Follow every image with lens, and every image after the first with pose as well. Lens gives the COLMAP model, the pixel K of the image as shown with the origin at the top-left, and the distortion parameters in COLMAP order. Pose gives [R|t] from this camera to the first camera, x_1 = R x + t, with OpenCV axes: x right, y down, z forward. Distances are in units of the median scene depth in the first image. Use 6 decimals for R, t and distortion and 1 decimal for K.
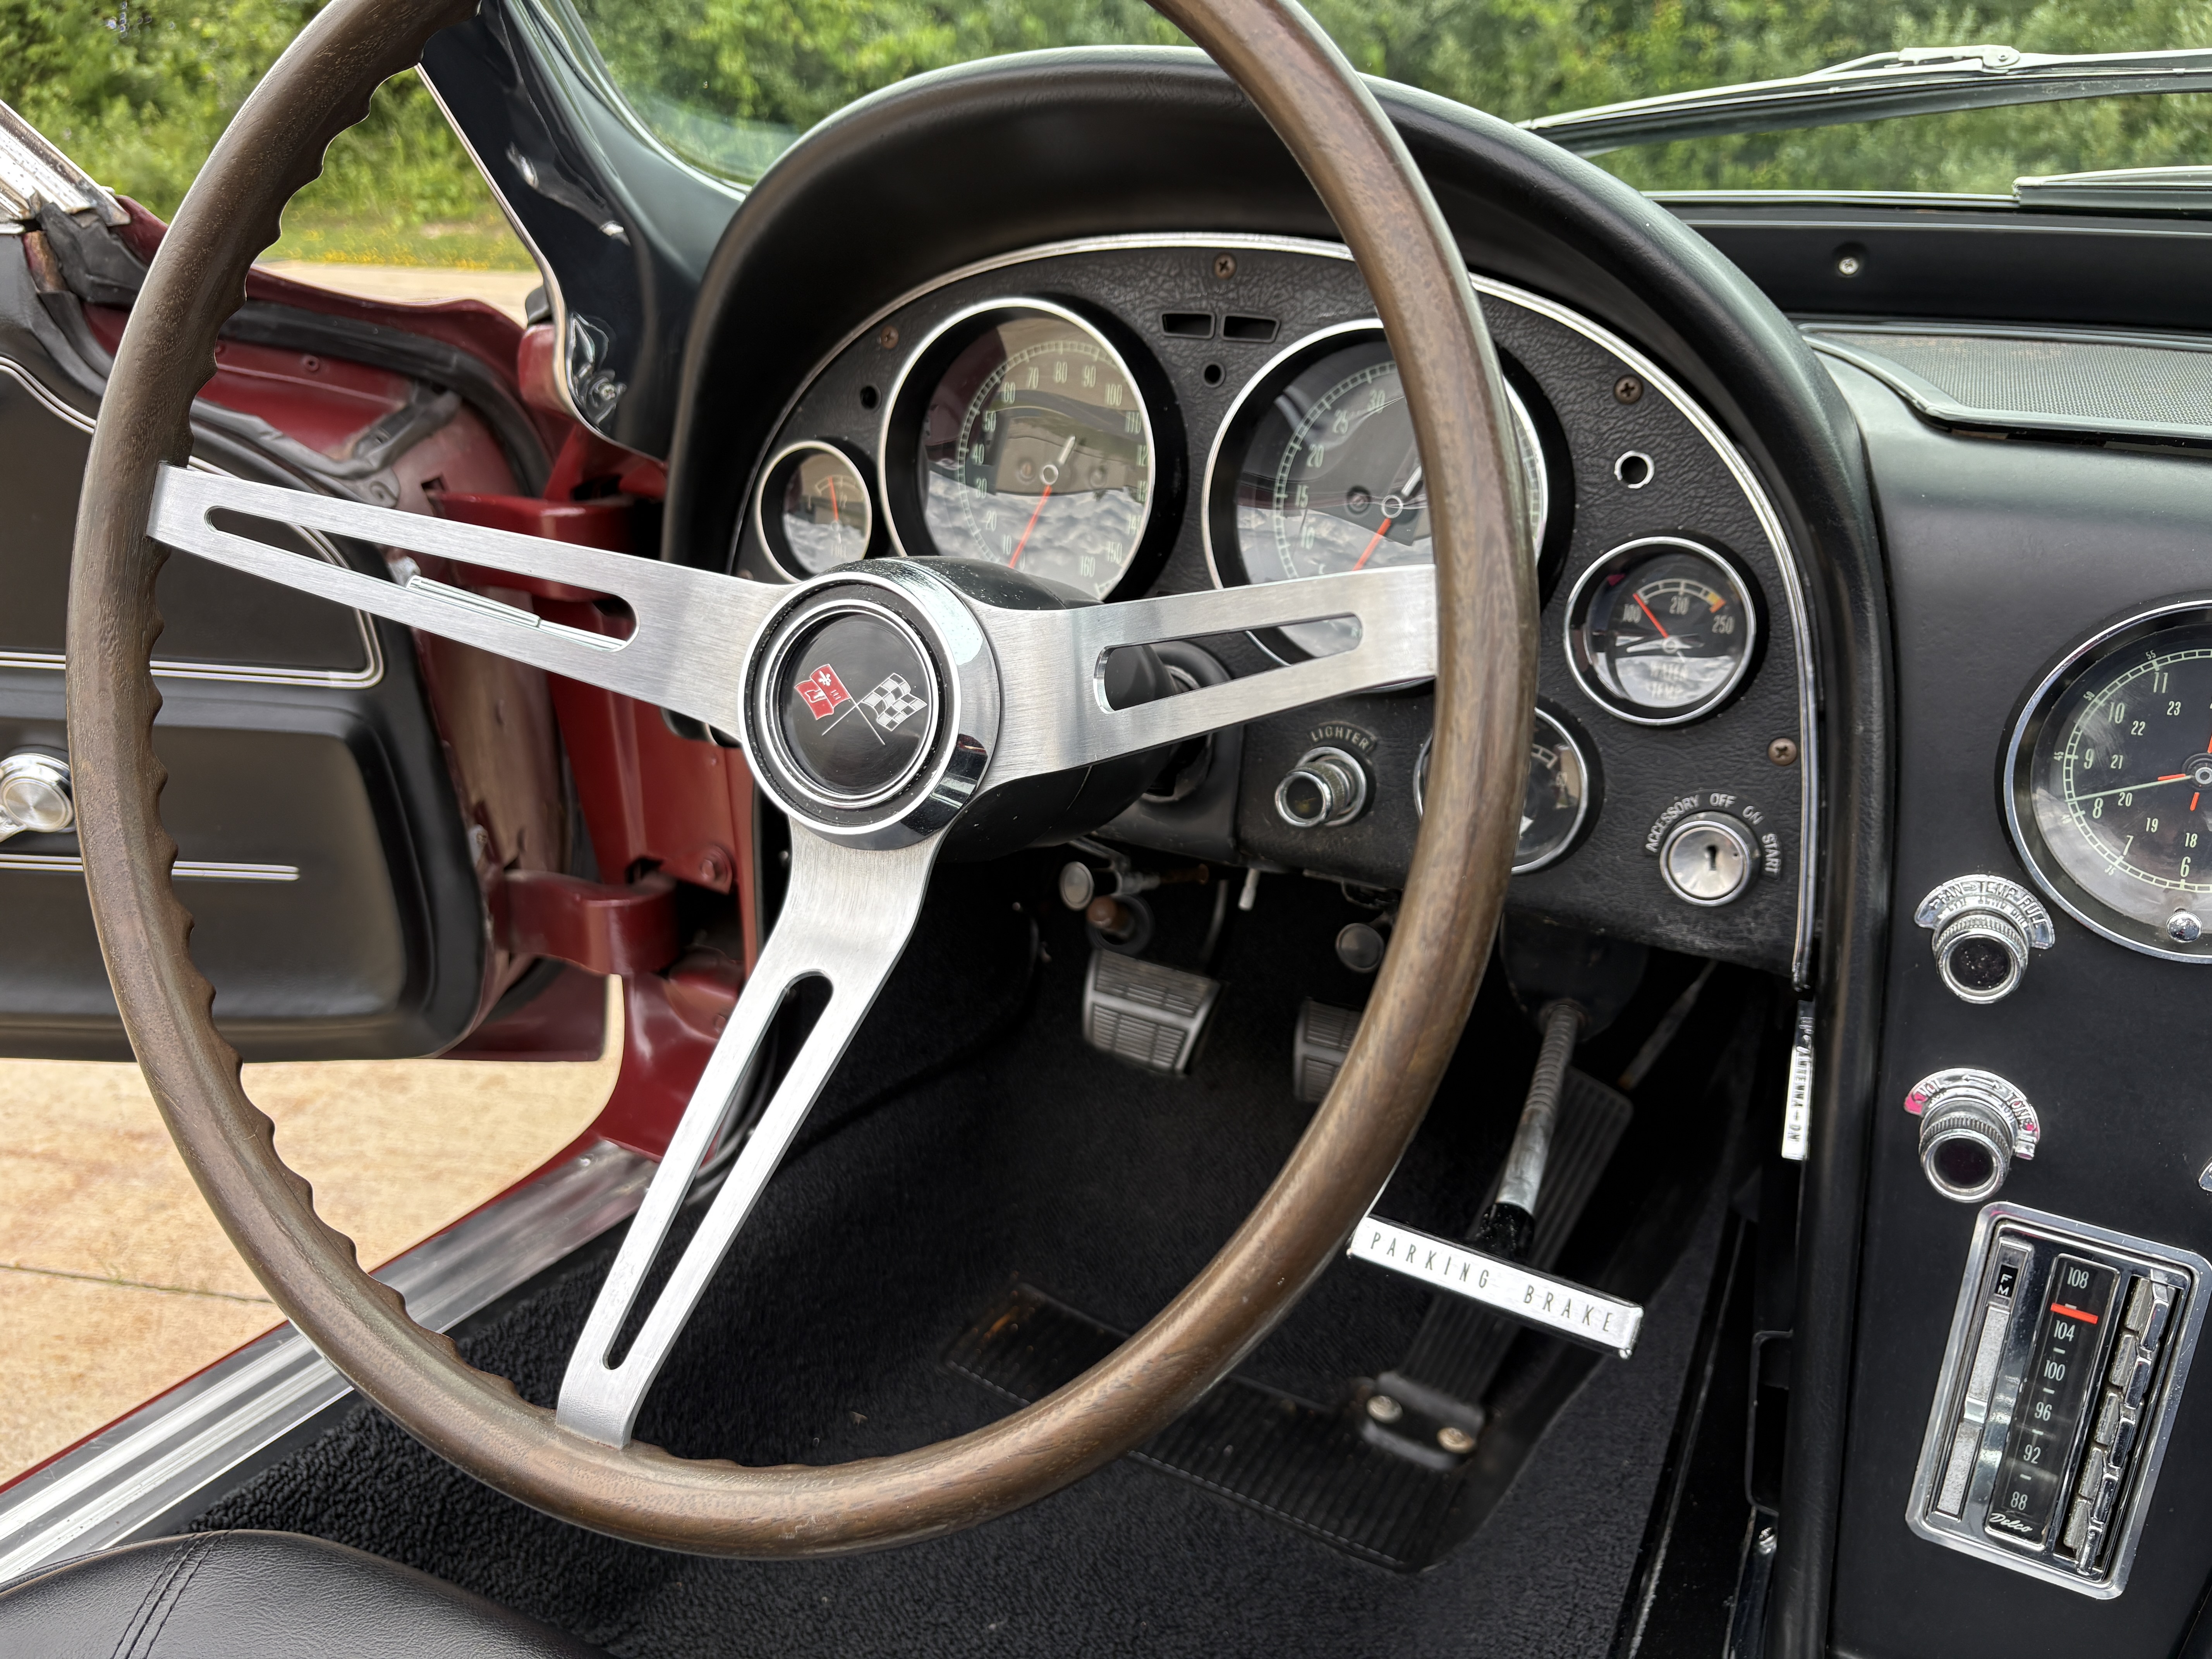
lens RADIAL K [[1716.3, 0, 1101.6], [0, 1716.3, 853.9], [0, 0, 1]] dist [0.013664, -0.002787]
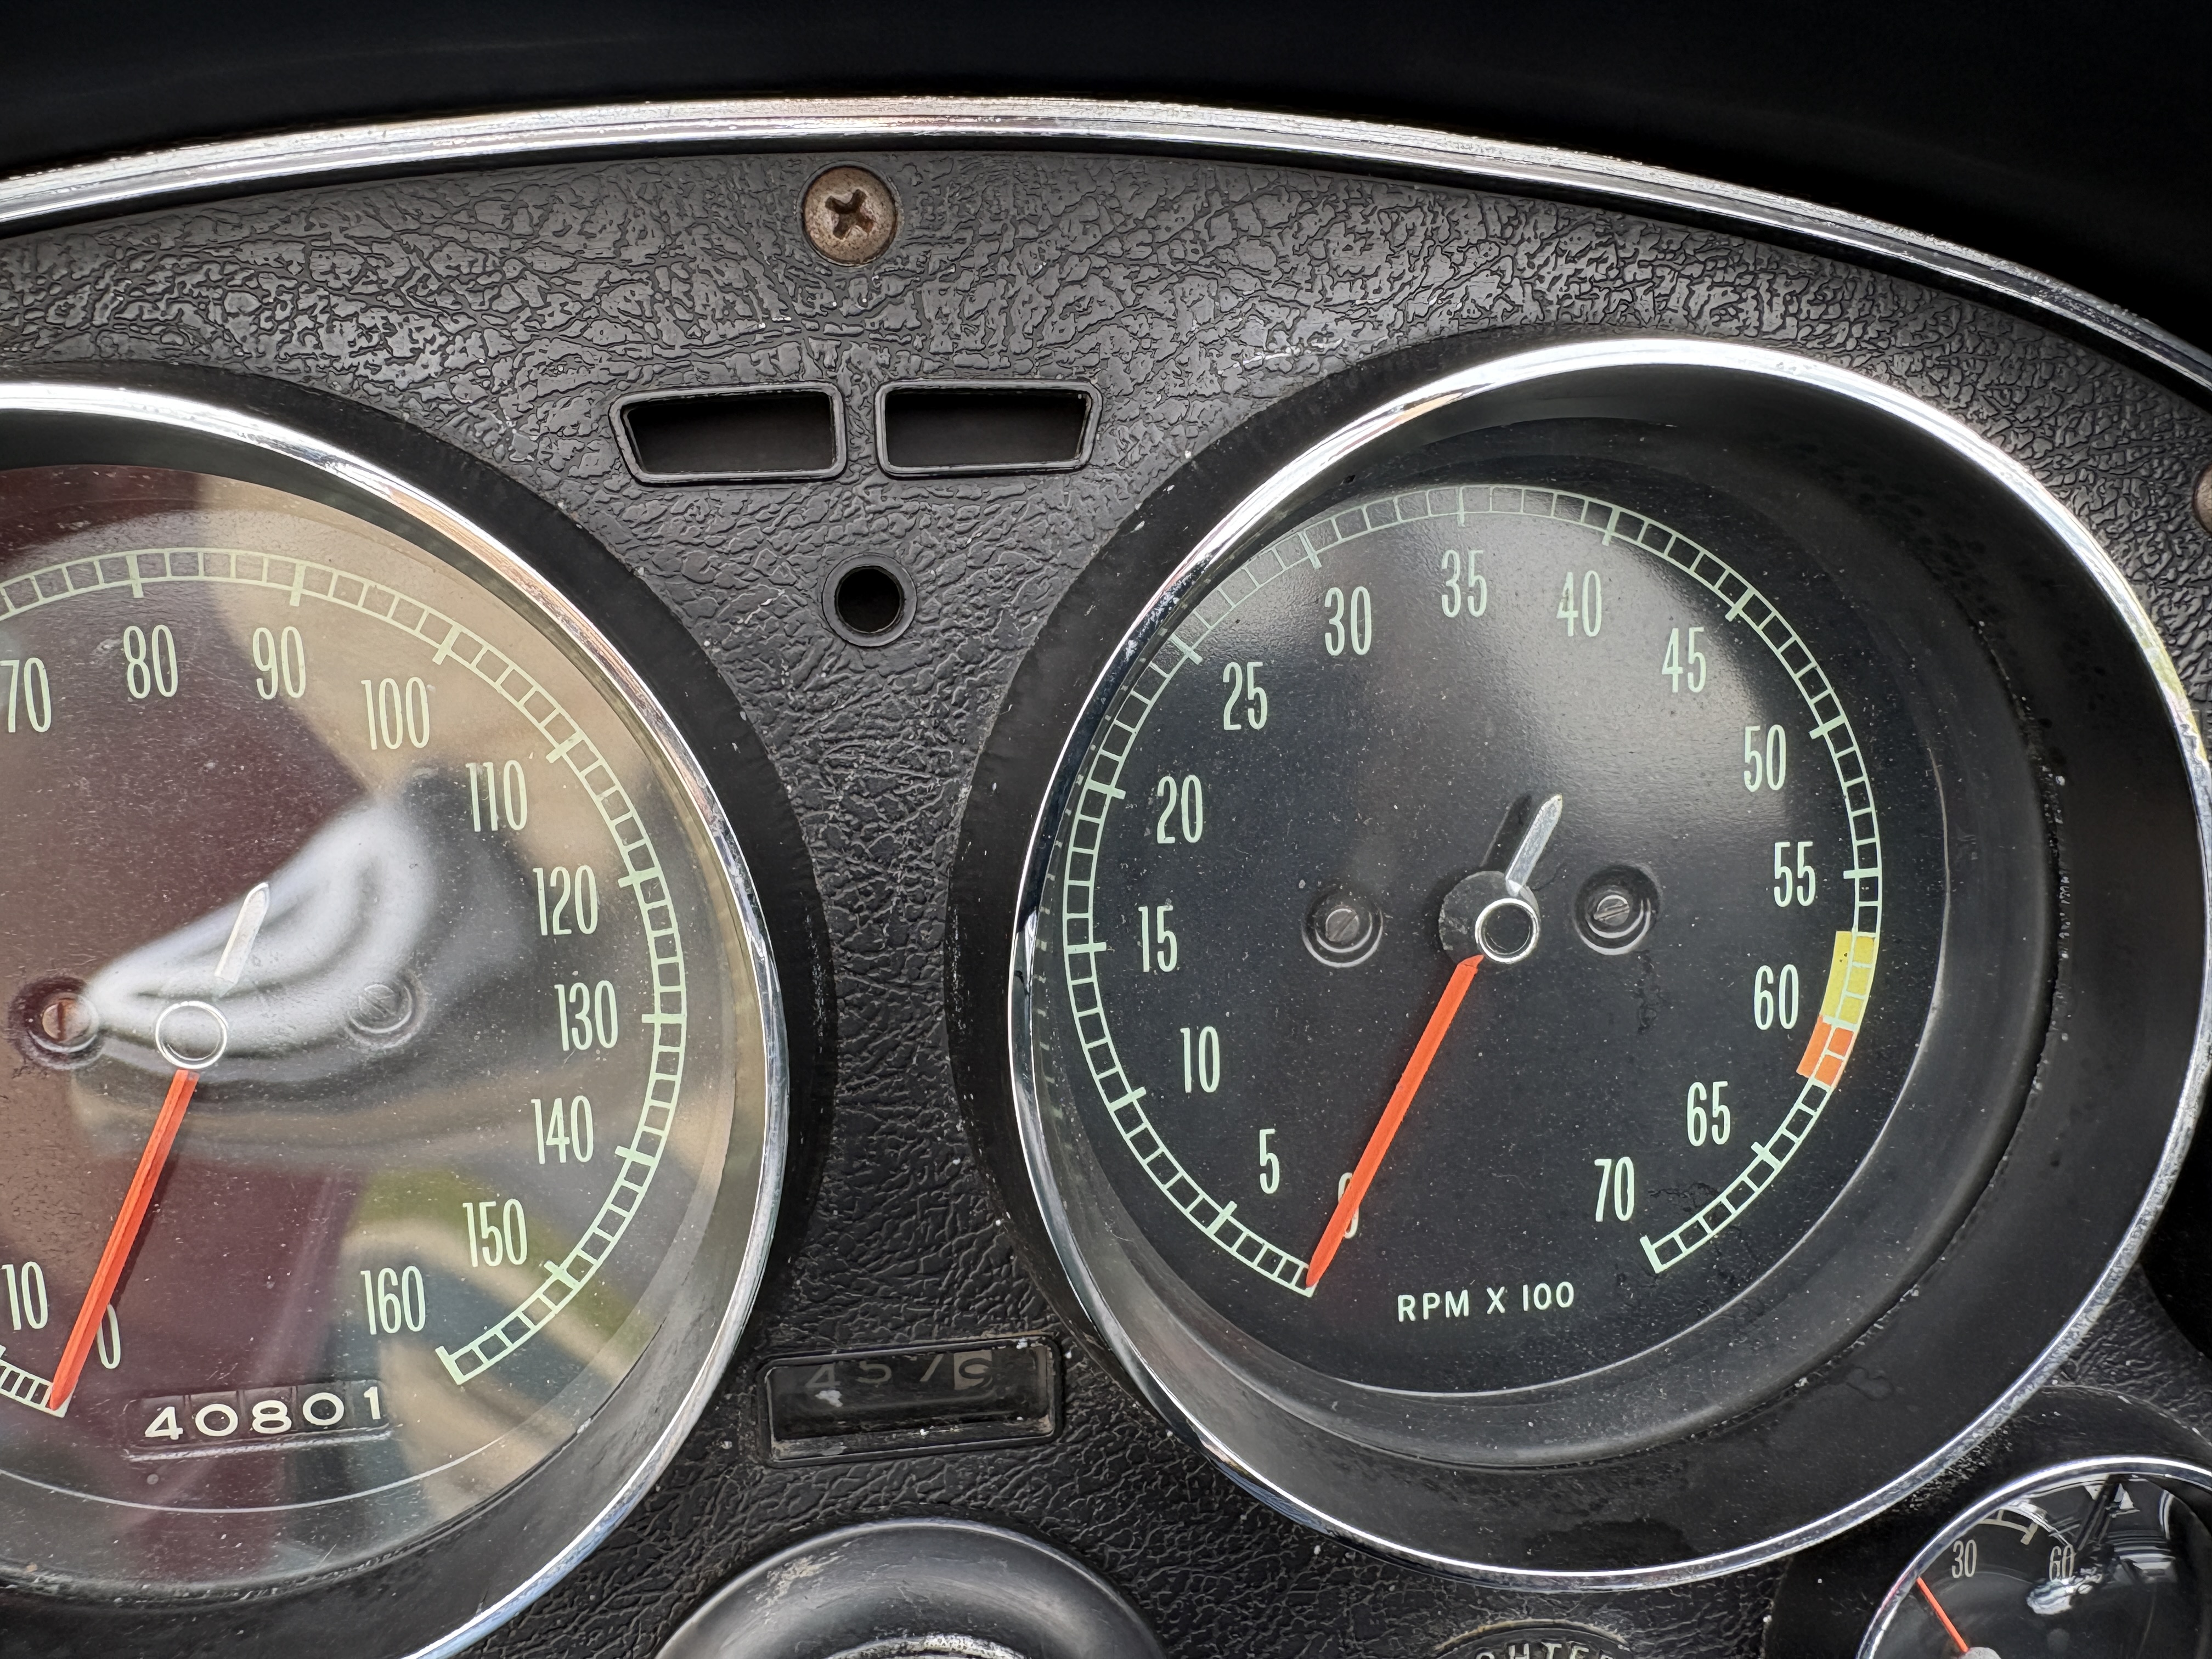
lens RADIAL K [[1699.9, 0, 1021.1], [0, 1699.9, 822.5], [0, 0, 1]] dist [-0.003740, 0.007540]
pose [[0.798720, -0.191017, 0.570577, -0.084505], [0.256373, 0.965925, -0.035512, -0.244160], [-0.544352, 0.174645, 0.820476, 0.821690]]
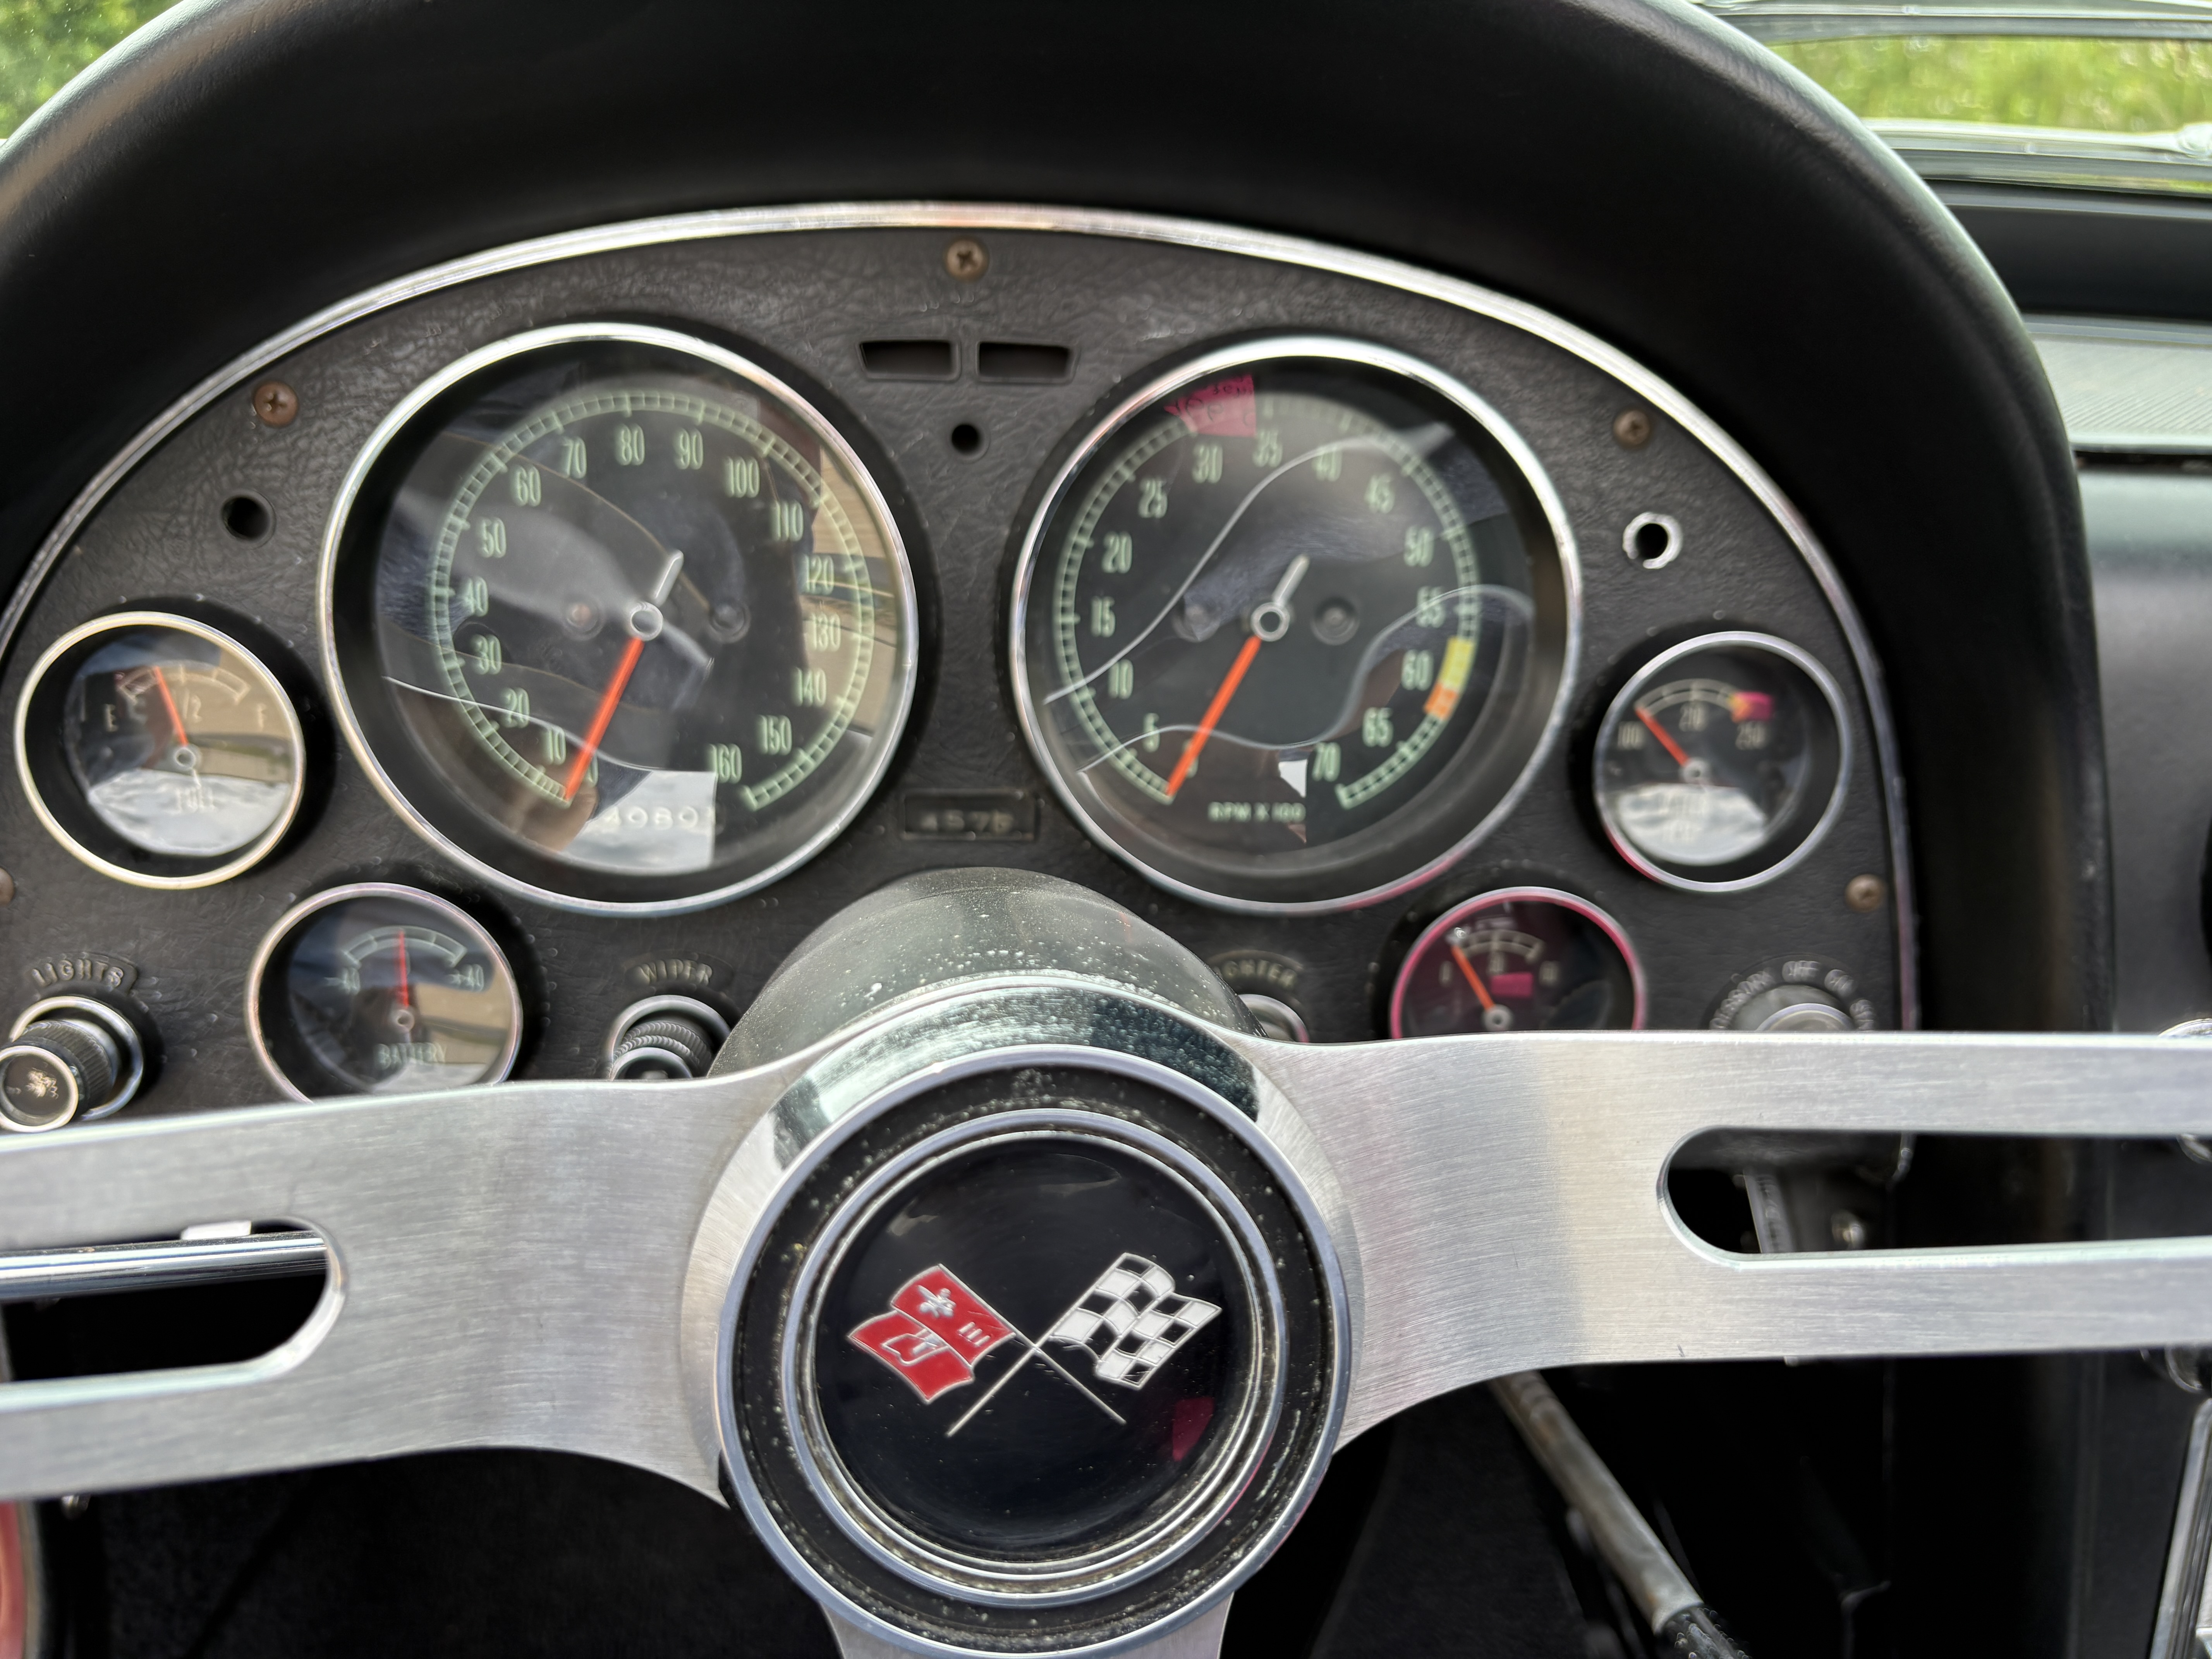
lens RADIAL K [[1731.4, 0, 1106.0], [0, 1731.4, 829.5], [0, 0, 1]] dist [-0.003339, -0.002762]
pose [[0.838655, -0.186296, 0.511812, -0.247581], [0.187320, 0.981018, 0.050142, -0.176375], [-0.511438, 0.053821, 0.857633, 0.491477]]
